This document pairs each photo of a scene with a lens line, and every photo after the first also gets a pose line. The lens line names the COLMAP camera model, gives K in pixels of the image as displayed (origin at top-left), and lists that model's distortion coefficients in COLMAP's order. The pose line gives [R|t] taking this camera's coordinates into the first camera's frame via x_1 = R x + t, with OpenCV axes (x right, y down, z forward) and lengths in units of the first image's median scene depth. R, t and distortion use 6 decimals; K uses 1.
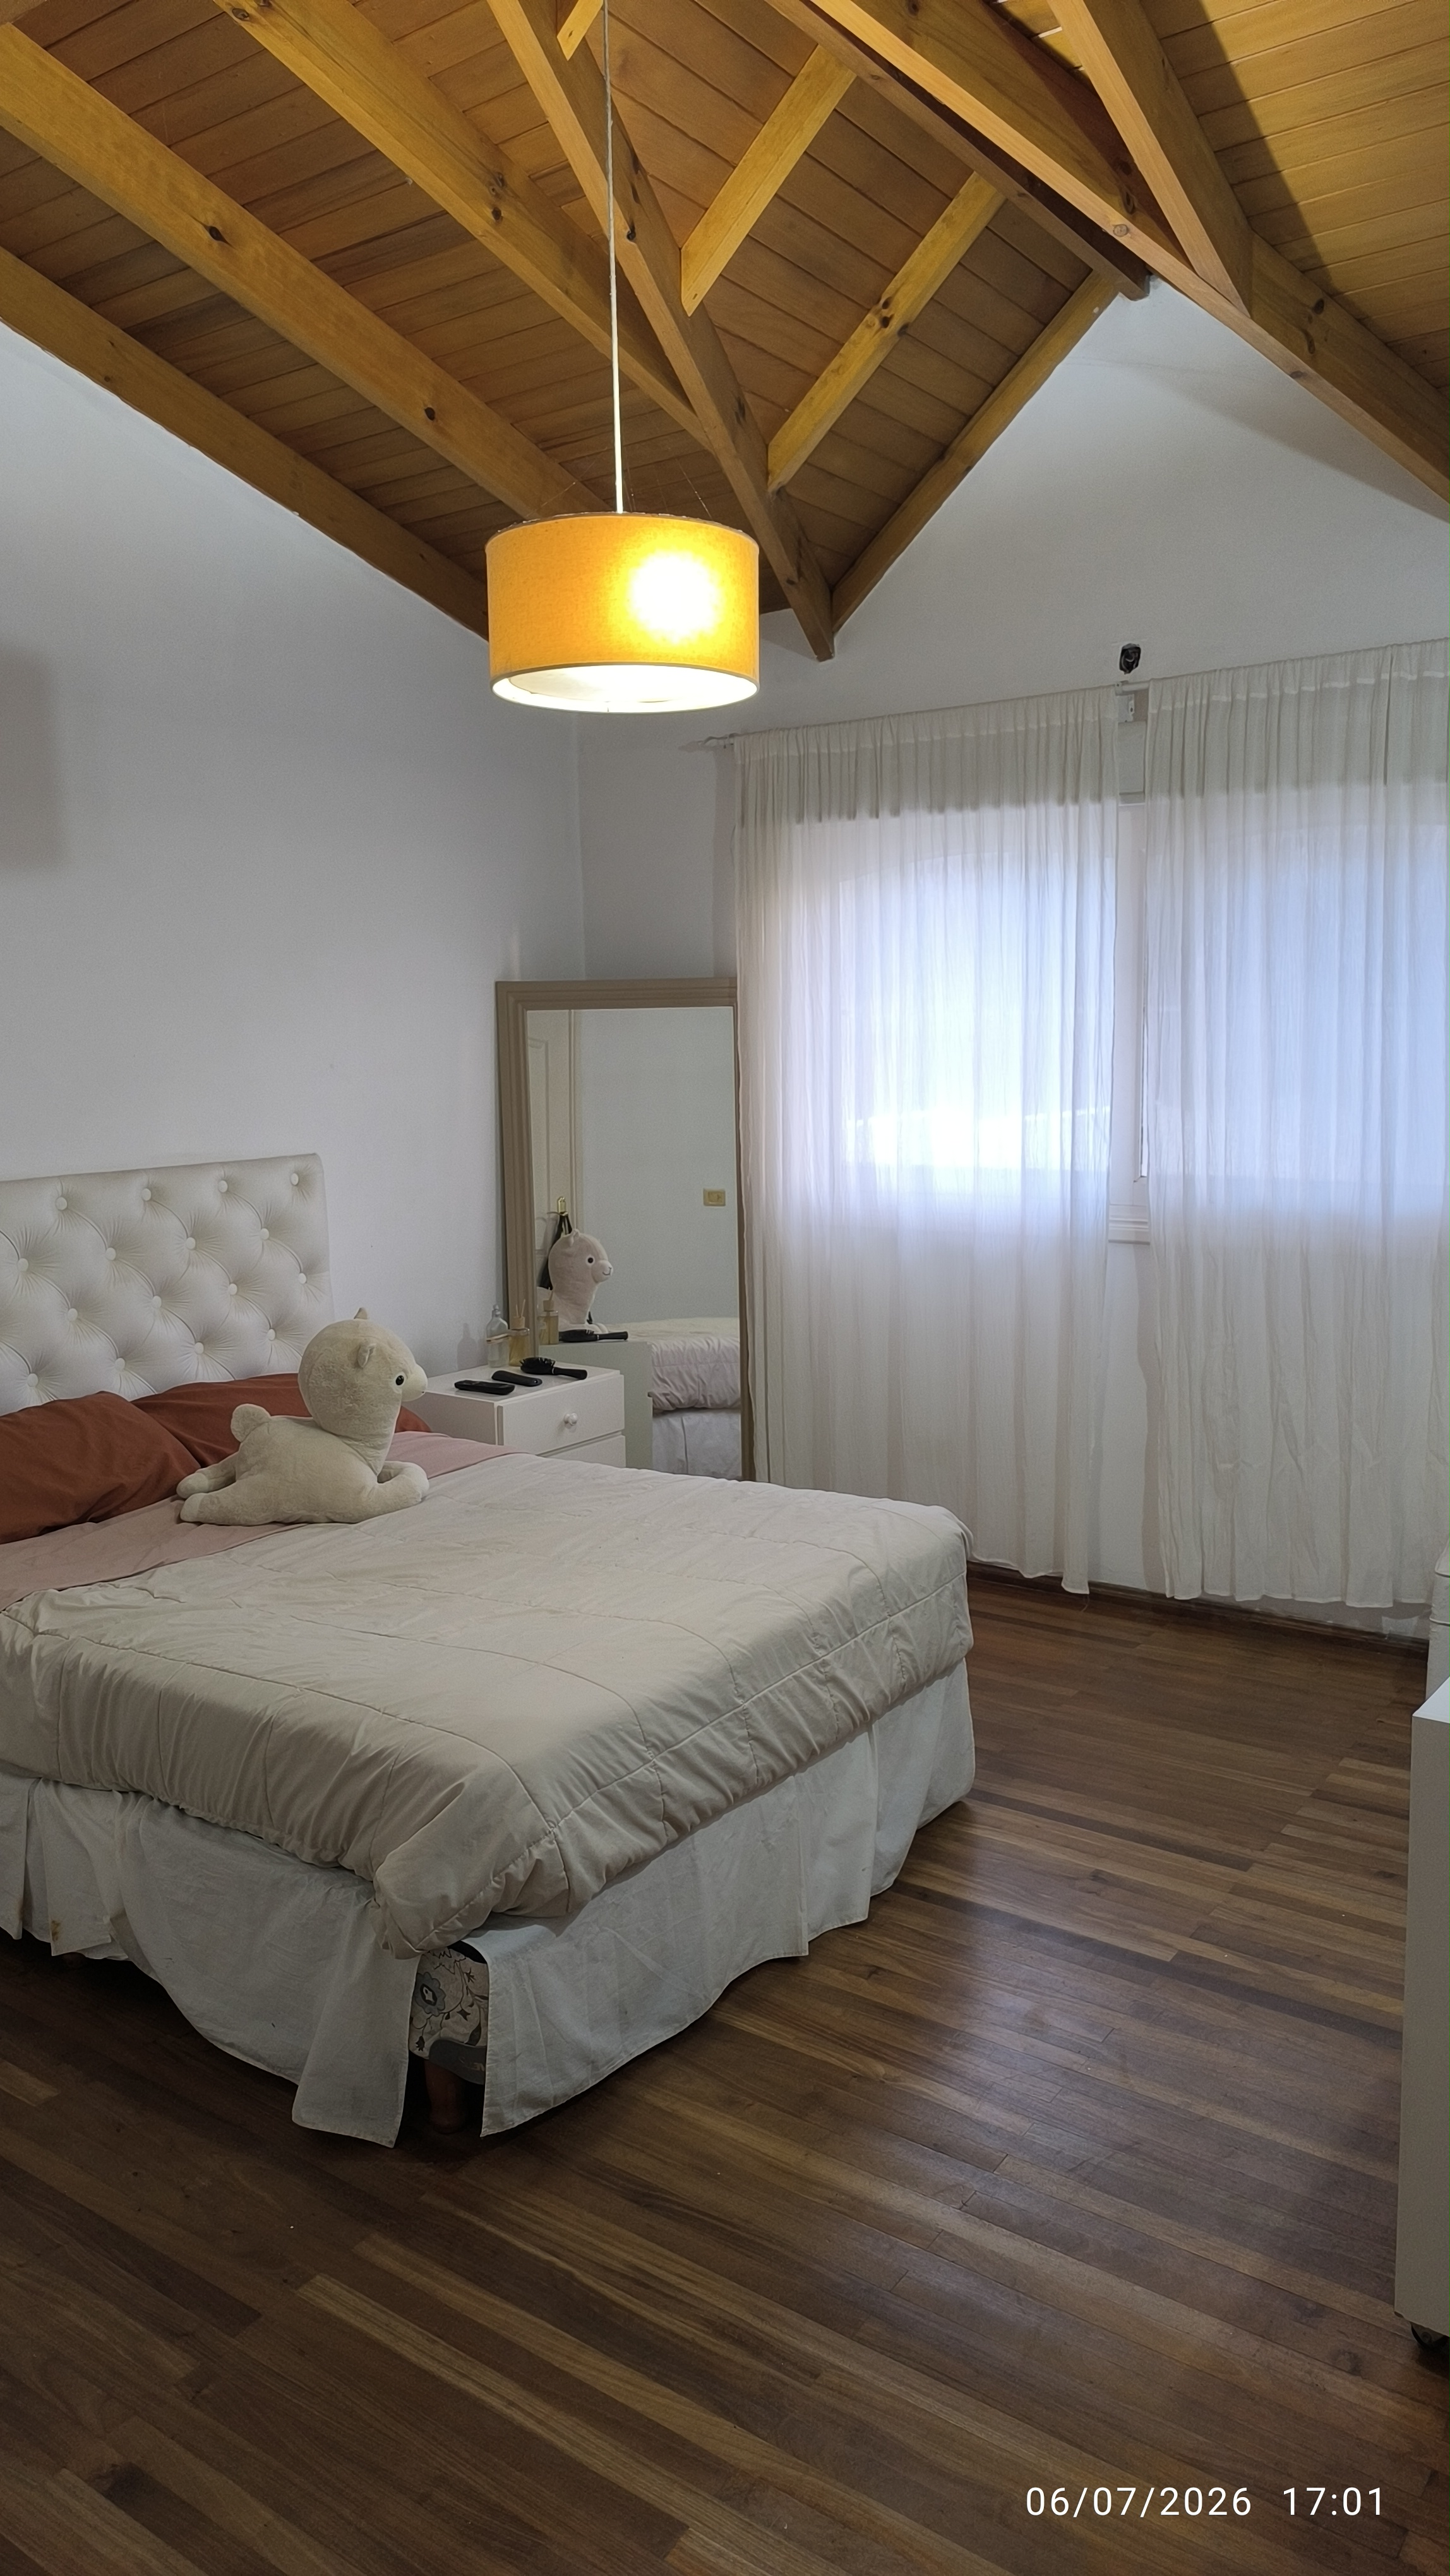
lens RADIAL K [[1773.2, 0, 723.8], [0, 1773.2, 1275.1], [0, 0, 1]] dist [0.032803, -0.051273]
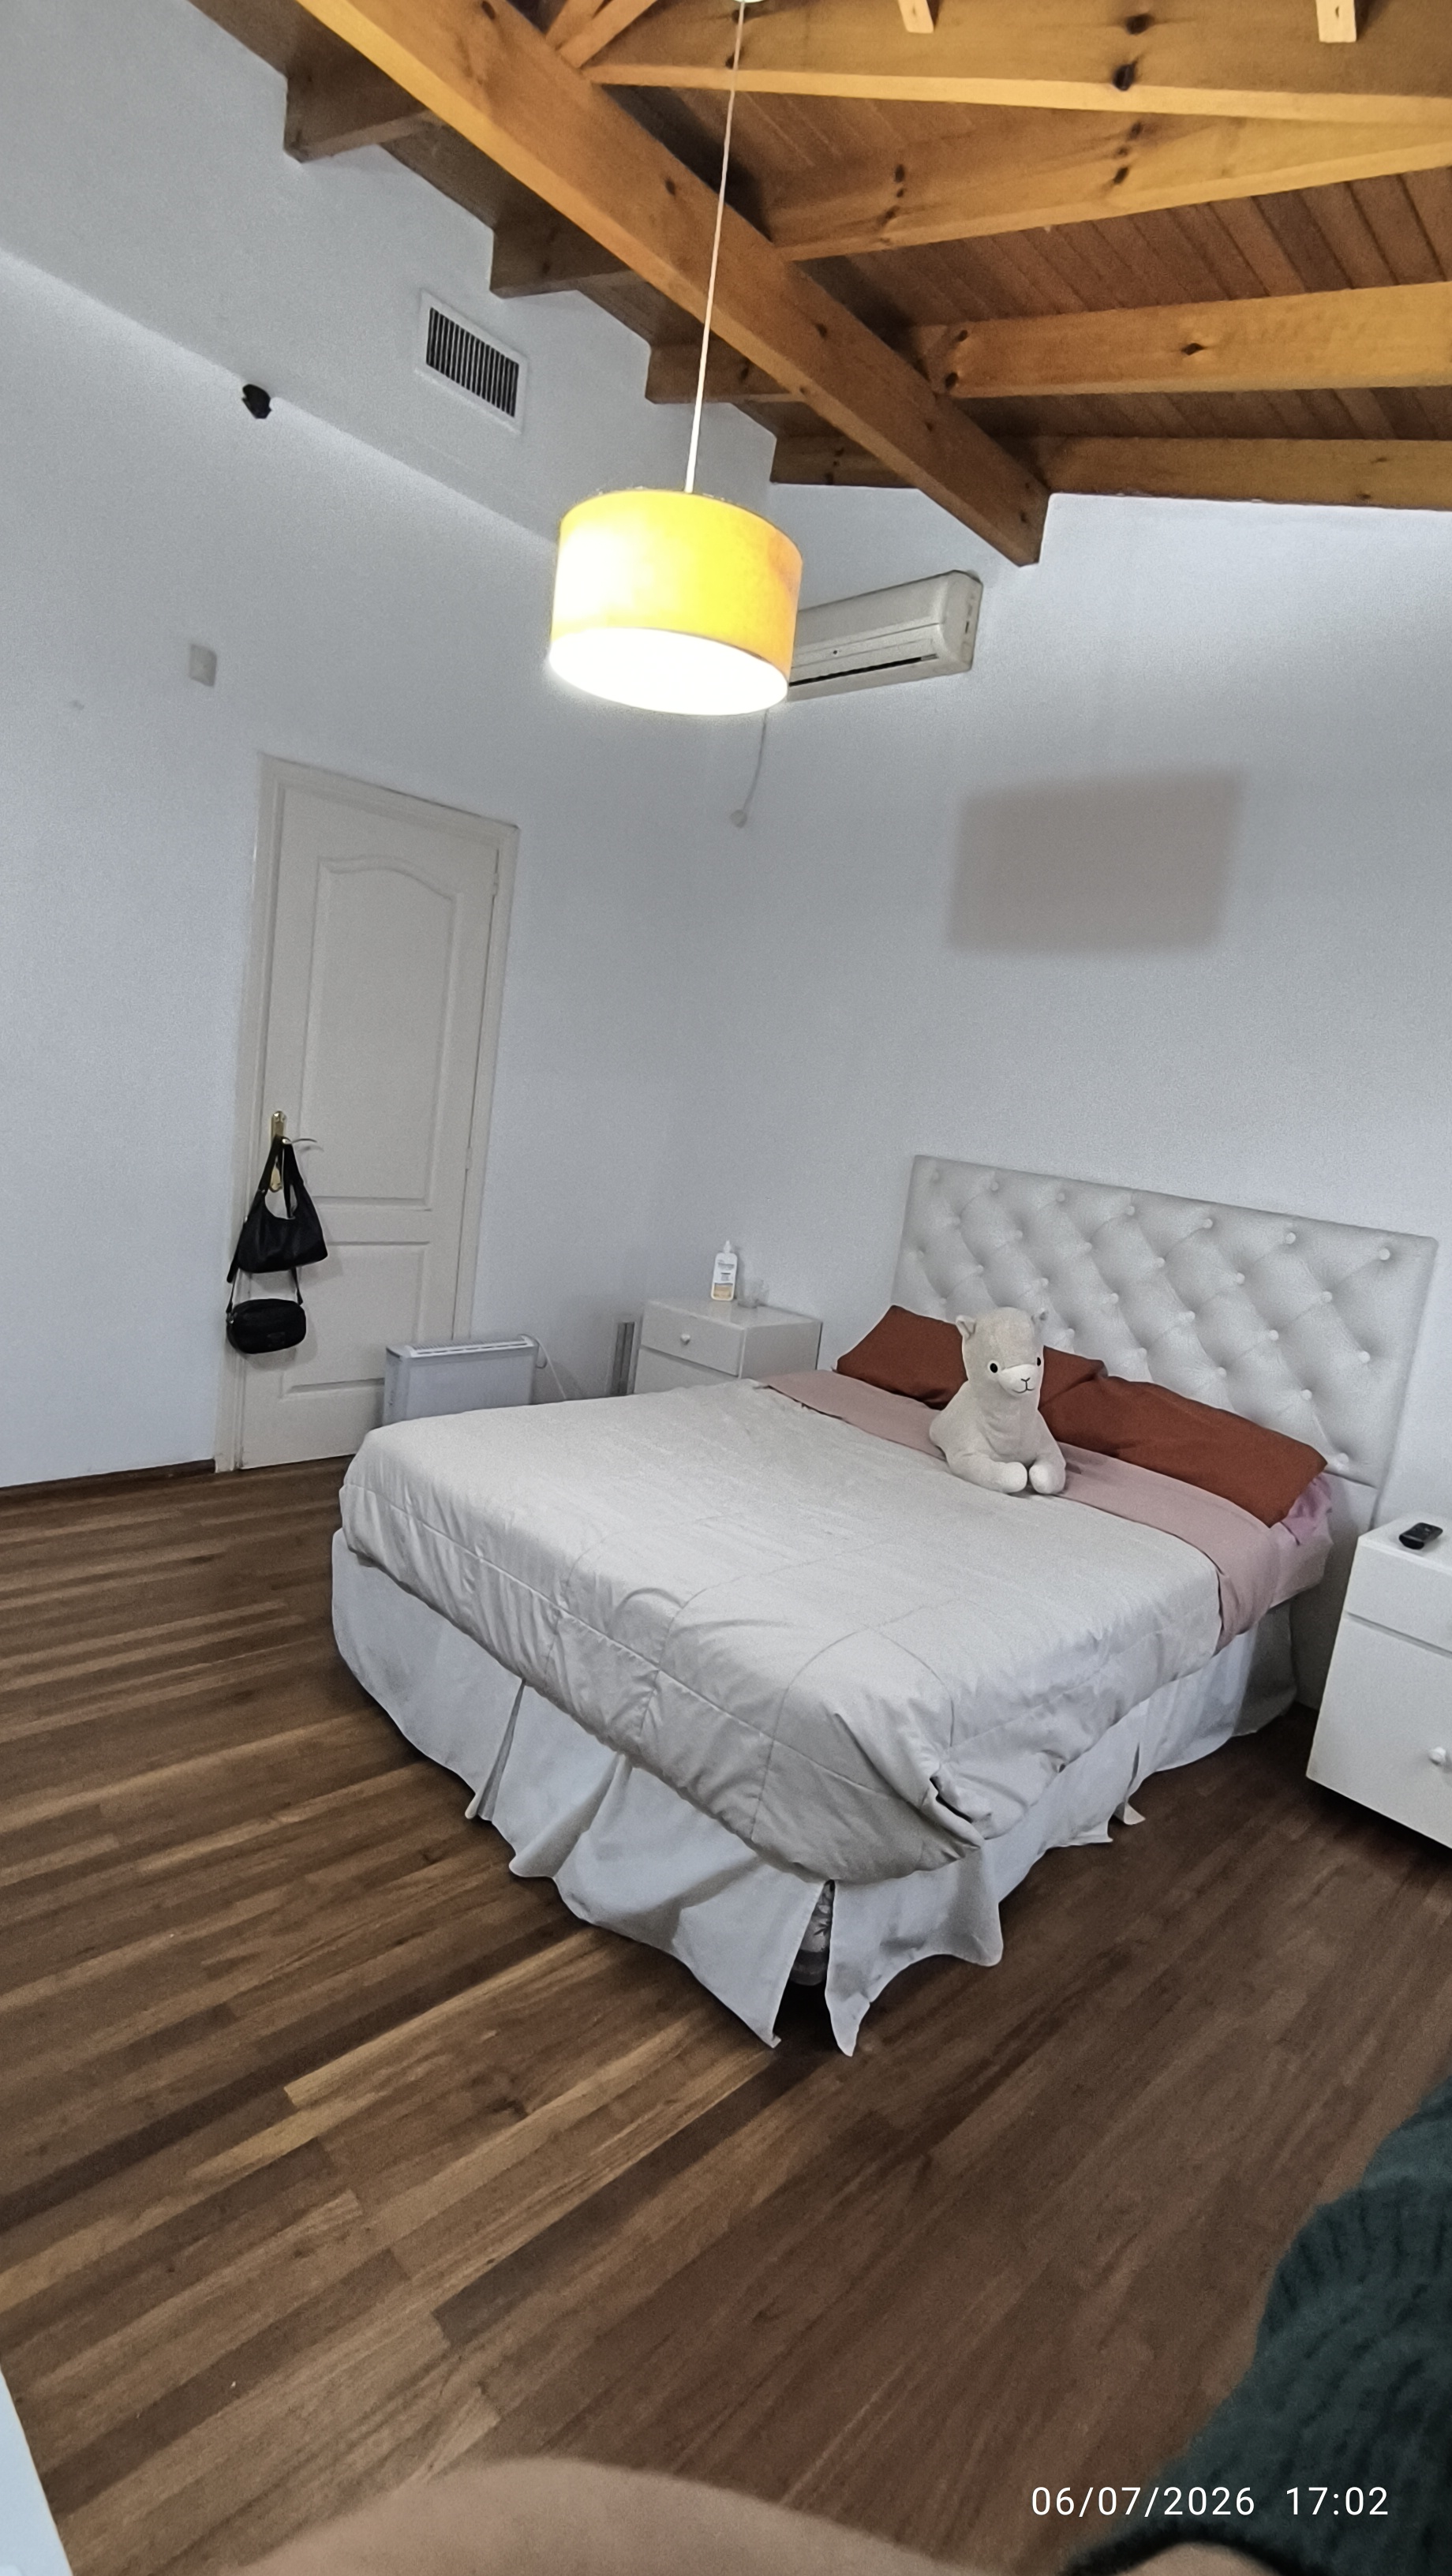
lens RADIAL K [[1167.9, 0, 727.5], [0, 1167.9, 1261.7], [0, 0, 1]] dist [0.000368, 0.000200]
pose [[-0.175708, 0.142655, -0.974052, 0.615852], [-0.245683, 0.951782, 0.183712, -0.109865], [0.953292, 0.271588, -0.132188, 1.052512]]
